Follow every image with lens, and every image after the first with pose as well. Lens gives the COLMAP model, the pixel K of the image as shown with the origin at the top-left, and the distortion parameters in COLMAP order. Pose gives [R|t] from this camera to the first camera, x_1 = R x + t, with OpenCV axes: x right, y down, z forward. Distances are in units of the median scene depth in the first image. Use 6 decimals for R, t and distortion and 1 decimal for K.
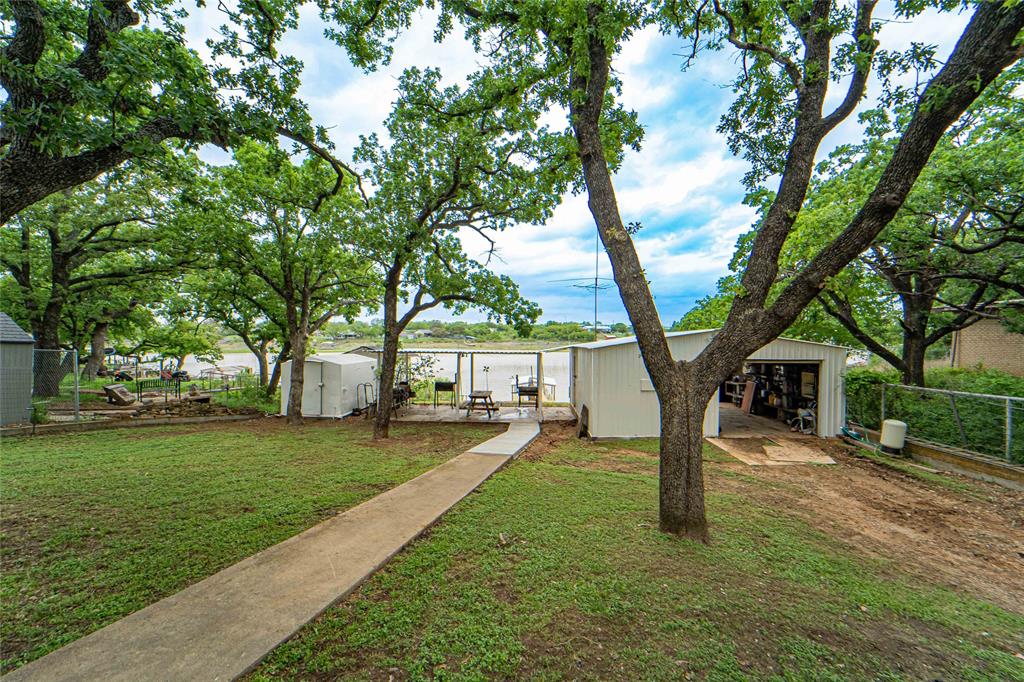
lens RADIAL K [[403.1, 0, 515.8], [0, 403.1, 353.6], [0, 0, 1]] dist [-0.018088, -0.000157]
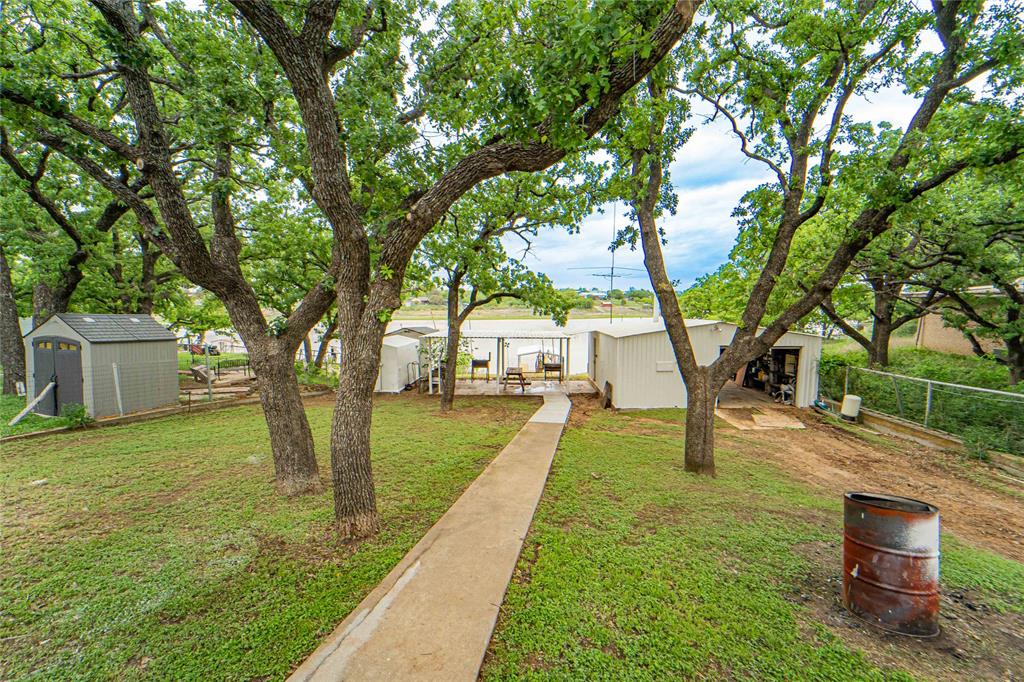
lens RADIAL K [[403.1, 0, 515.8], [0, 403.1, 353.6], [0, 0, 1]] dist [-0.018088, -0.000157]
pose [[0.999895, -0.005481, 0.013392, -0.148799], [0.004332, 0.996422, 0.084408, -0.073044], [-0.013807, -0.084341, 0.996341, -0.242729]]
